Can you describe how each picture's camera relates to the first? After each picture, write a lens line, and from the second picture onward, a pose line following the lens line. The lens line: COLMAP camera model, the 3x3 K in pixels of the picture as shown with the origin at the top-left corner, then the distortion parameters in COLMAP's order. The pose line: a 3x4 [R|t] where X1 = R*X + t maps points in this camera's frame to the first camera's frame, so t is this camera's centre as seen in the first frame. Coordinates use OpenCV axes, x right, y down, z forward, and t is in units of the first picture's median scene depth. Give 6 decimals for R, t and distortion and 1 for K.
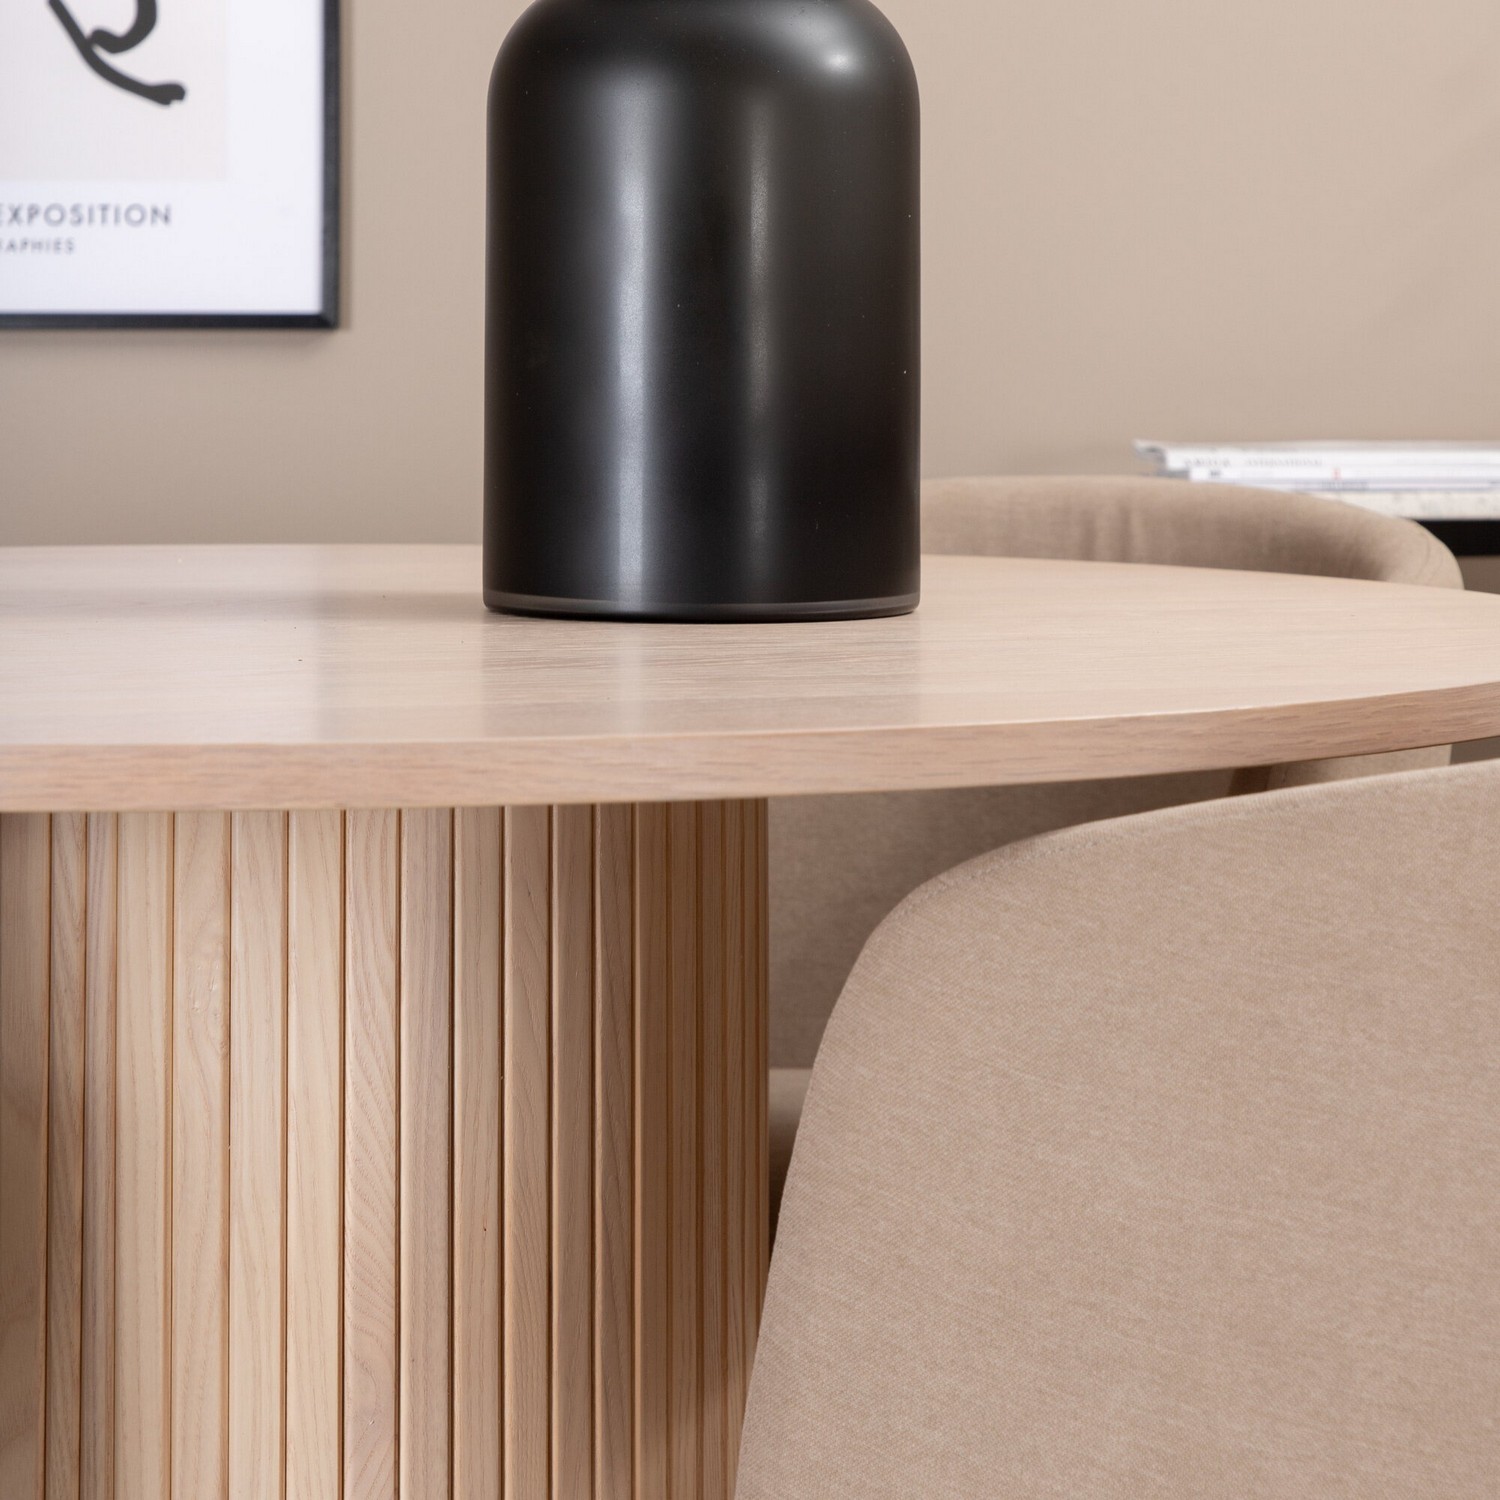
lens RADIAL K [[3730.6, 0, 750.0], [0, 3730.6, 750.0], [0, 0, 1]] dist [0.008549, 0.308922]
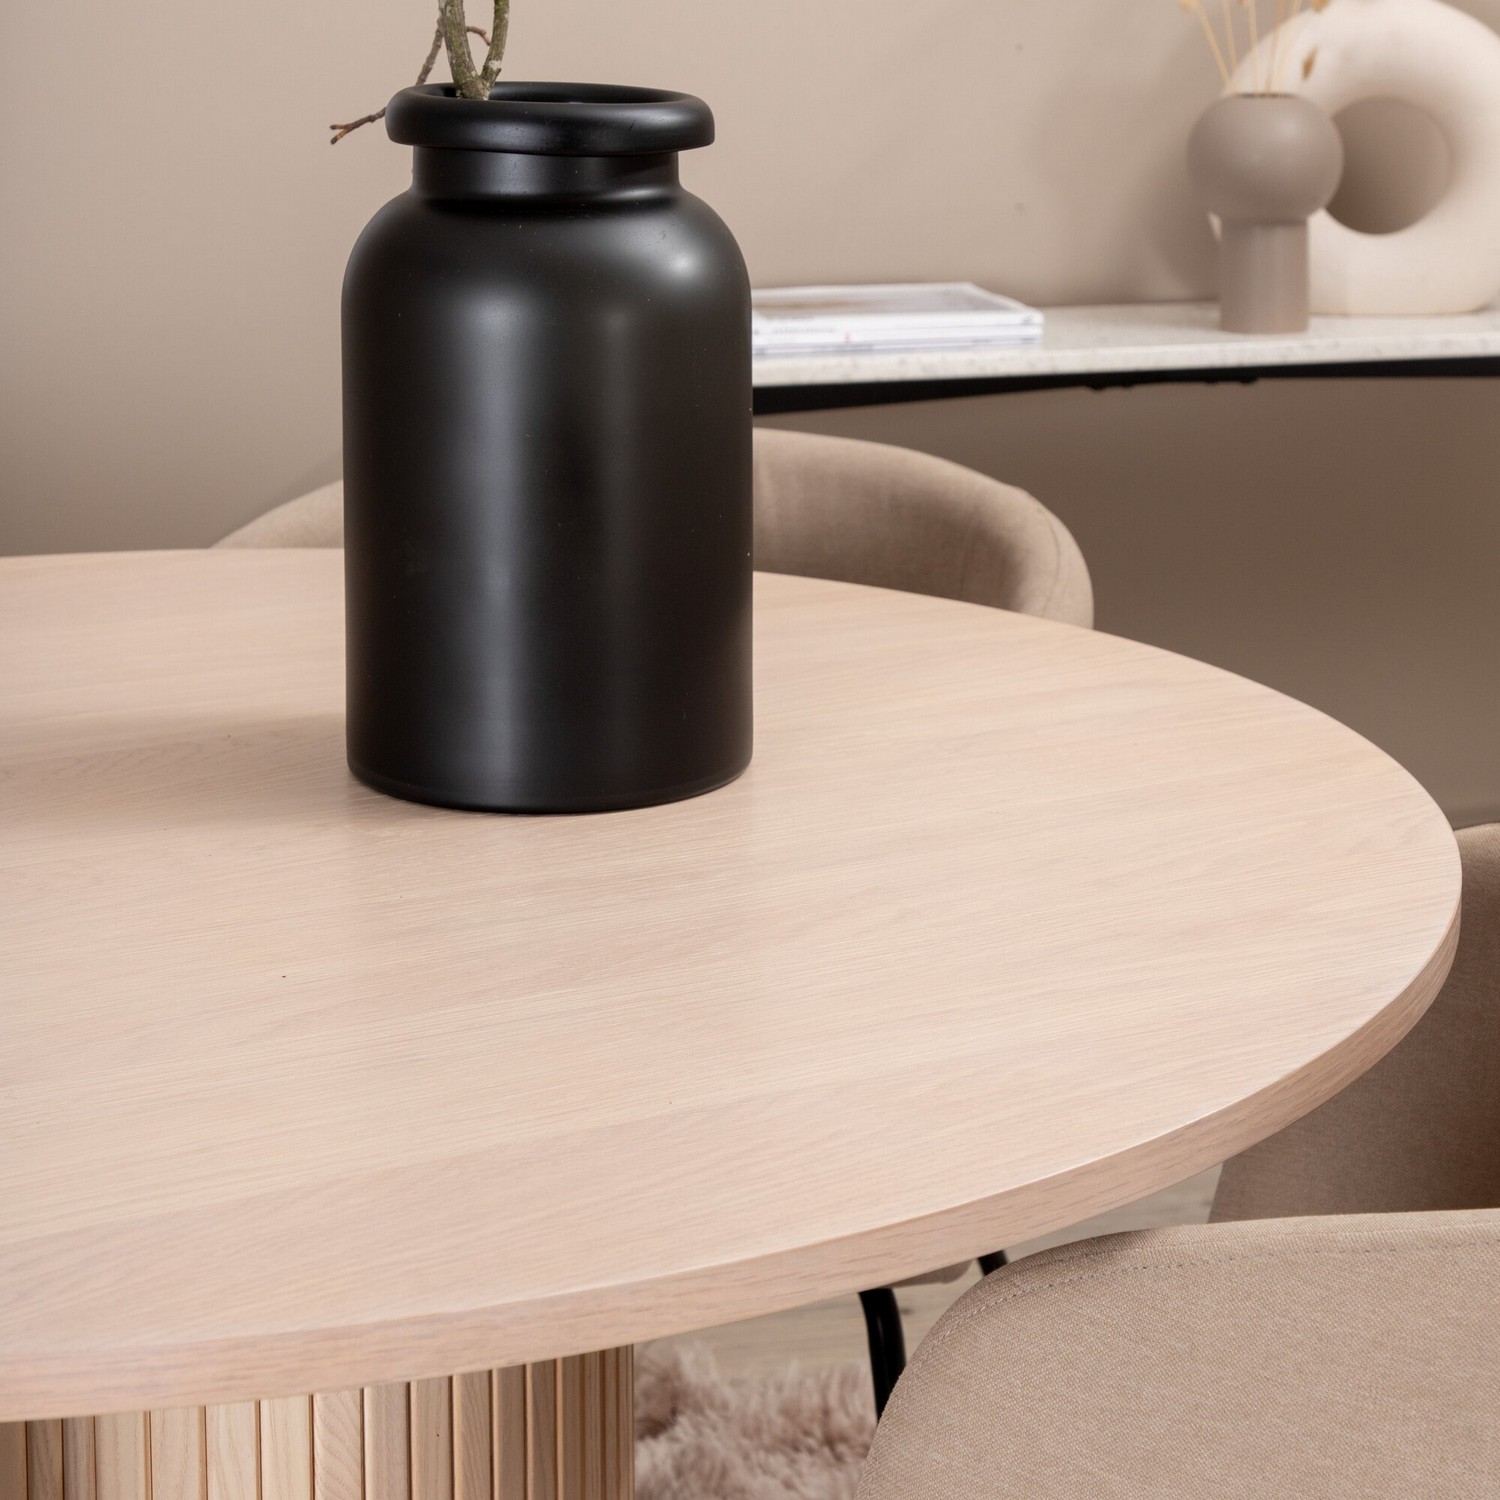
lens RADIAL K [[3040.1, 0, 750.0], [0, 3040.1, 750.0], [0, 0, 1]] dist [0.034572, -0.008159]
pose [[0.983313, -0.044899, 0.176295, -0.165611], [0.023542, 0.992322, 0.121416, -0.219053], [-0.180393, -0.115240, 0.976821, 0.202931]]
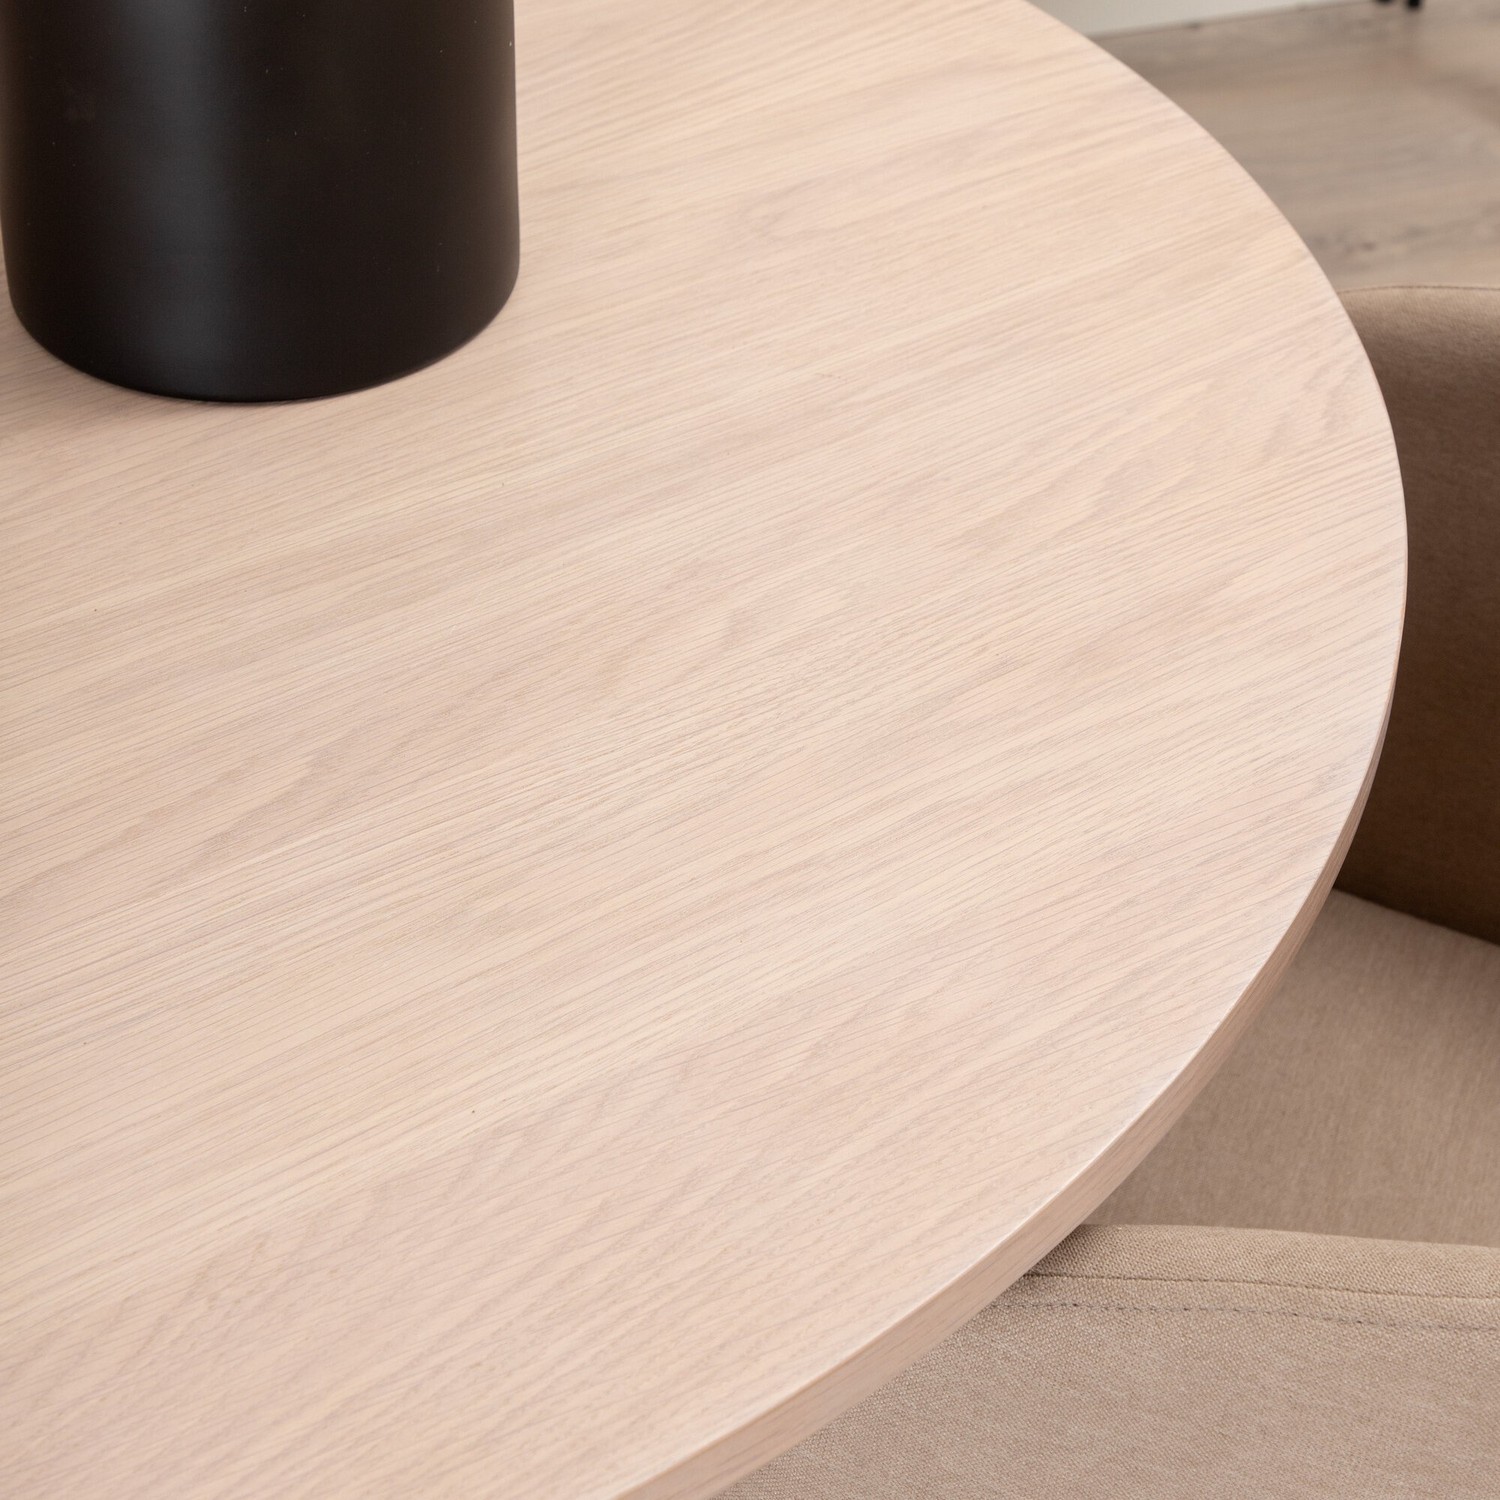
lens RADIAL K [[3040.1, 0, 750.0], [0, 3040.1, 750.0], [0, 0, 1]] dist [0.034572, -0.008159]
pose [[0.962870, -0.140439, 0.230559, -0.125065], [0.019797, 0.888469, 0.458509, -0.392030], [-0.269237, -0.436921, 0.858261, 0.479077]]
